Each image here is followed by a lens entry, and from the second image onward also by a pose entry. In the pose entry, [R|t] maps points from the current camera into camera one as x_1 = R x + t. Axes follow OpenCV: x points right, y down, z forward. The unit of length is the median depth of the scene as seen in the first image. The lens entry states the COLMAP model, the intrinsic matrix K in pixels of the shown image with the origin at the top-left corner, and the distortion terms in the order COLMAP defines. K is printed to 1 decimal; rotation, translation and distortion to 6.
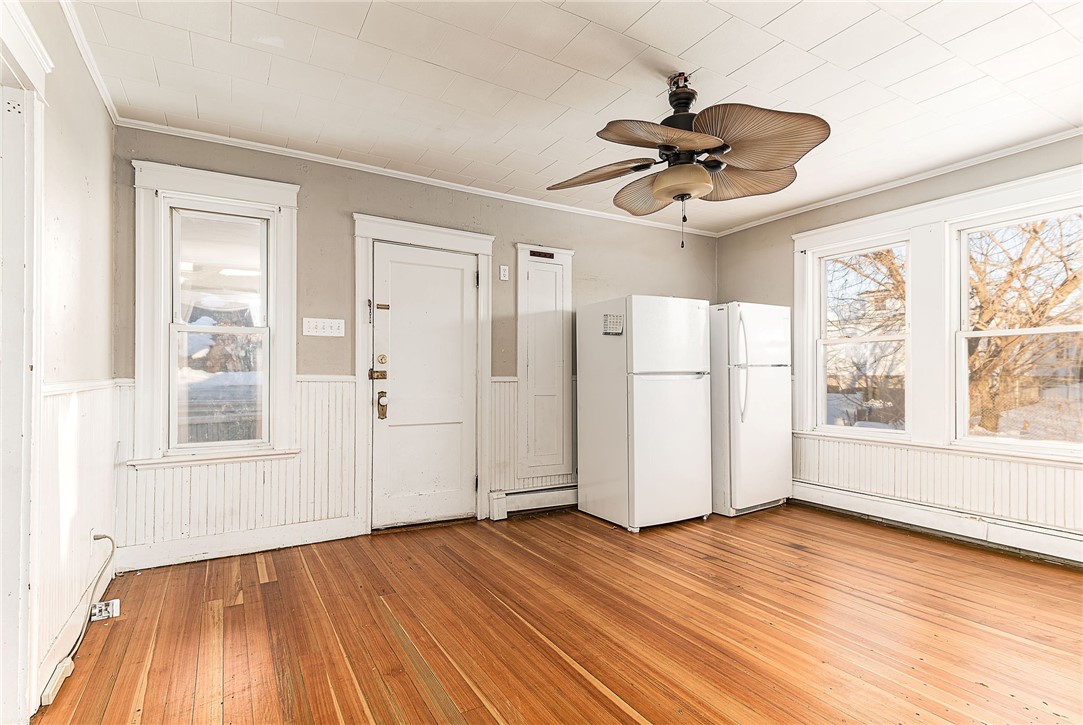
lens RADIAL K [[550.6, 0, 542.2], [0, 550.6, 367.0], [0, 0, 1]] dist [-0.001443, 0.000314]
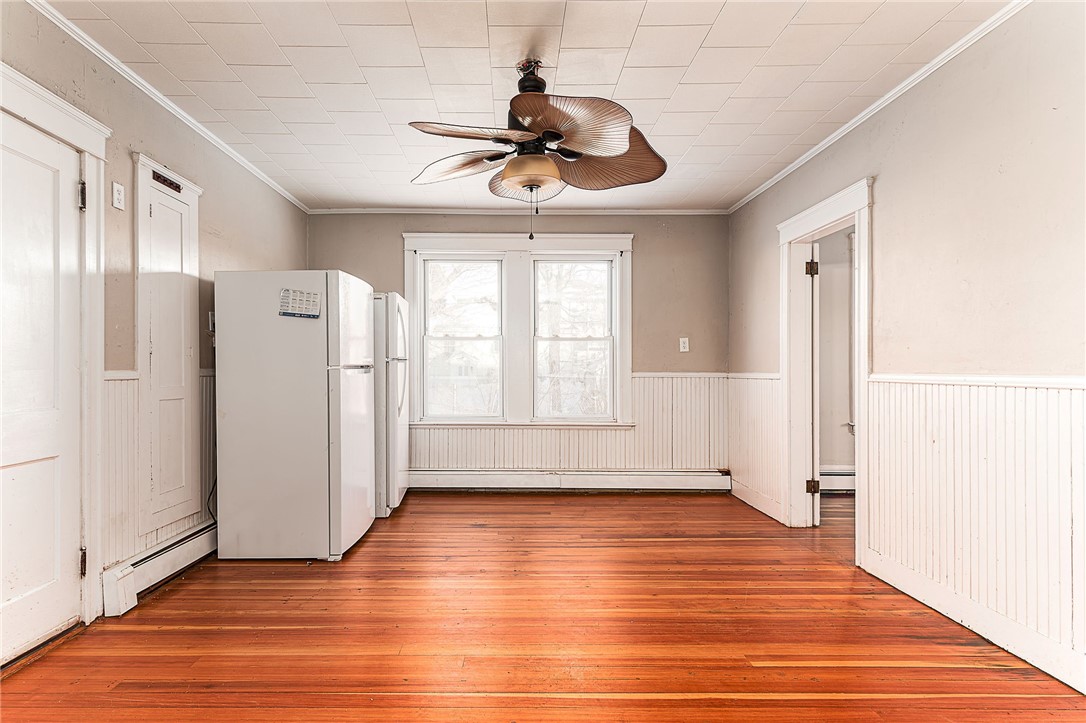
lens RADIAL K [[552.1, 0, 527.3], [0, 552.1, 372.3], [0, 0, 1]] dist [-0.001443, 0.000314]
pose [[0.488532, -0.004037, 0.872537, -0.397727], [-0.014883, 0.999805, 0.012958, 0.004665], [-0.872419, -0.019316, 0.488376, 0.344454]]
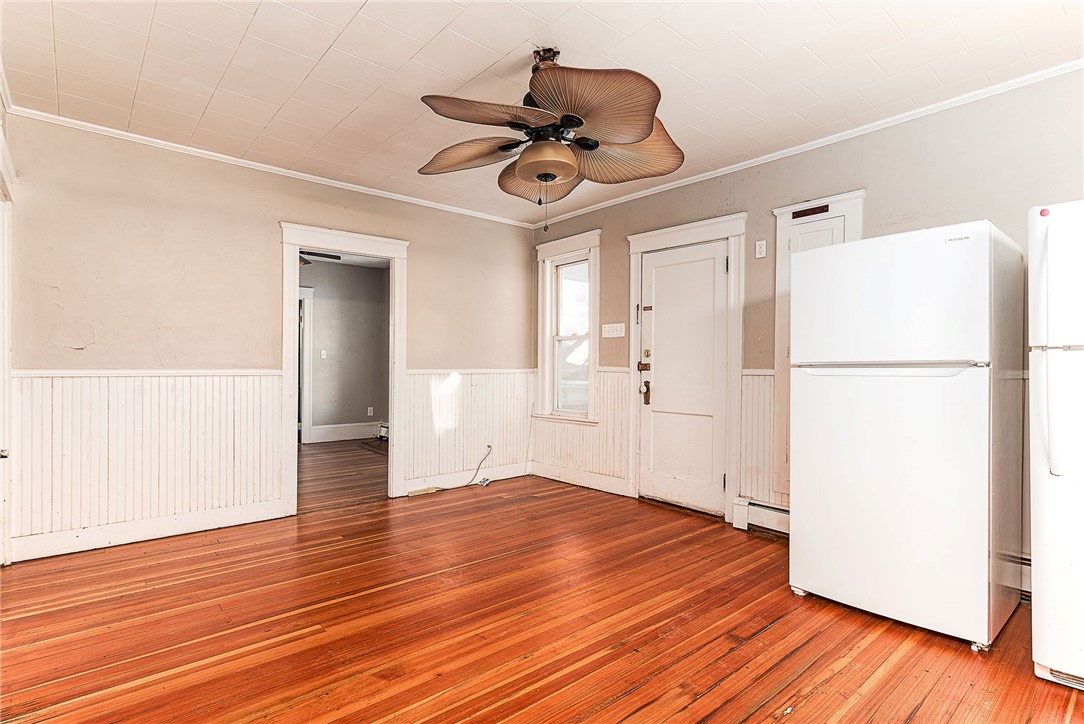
lens RADIAL K [[551.1, 0, 531.2], [0, 551.1, 366.0], [0, 0, 1]] dist [-0.001443, 0.000314]
pose [[0.151088, 0.000126, -0.988520, 0.781102], [0.009876, 0.999950, 0.001637, 0.007653], [0.988471, -0.010010, 0.151079, 0.546024]]
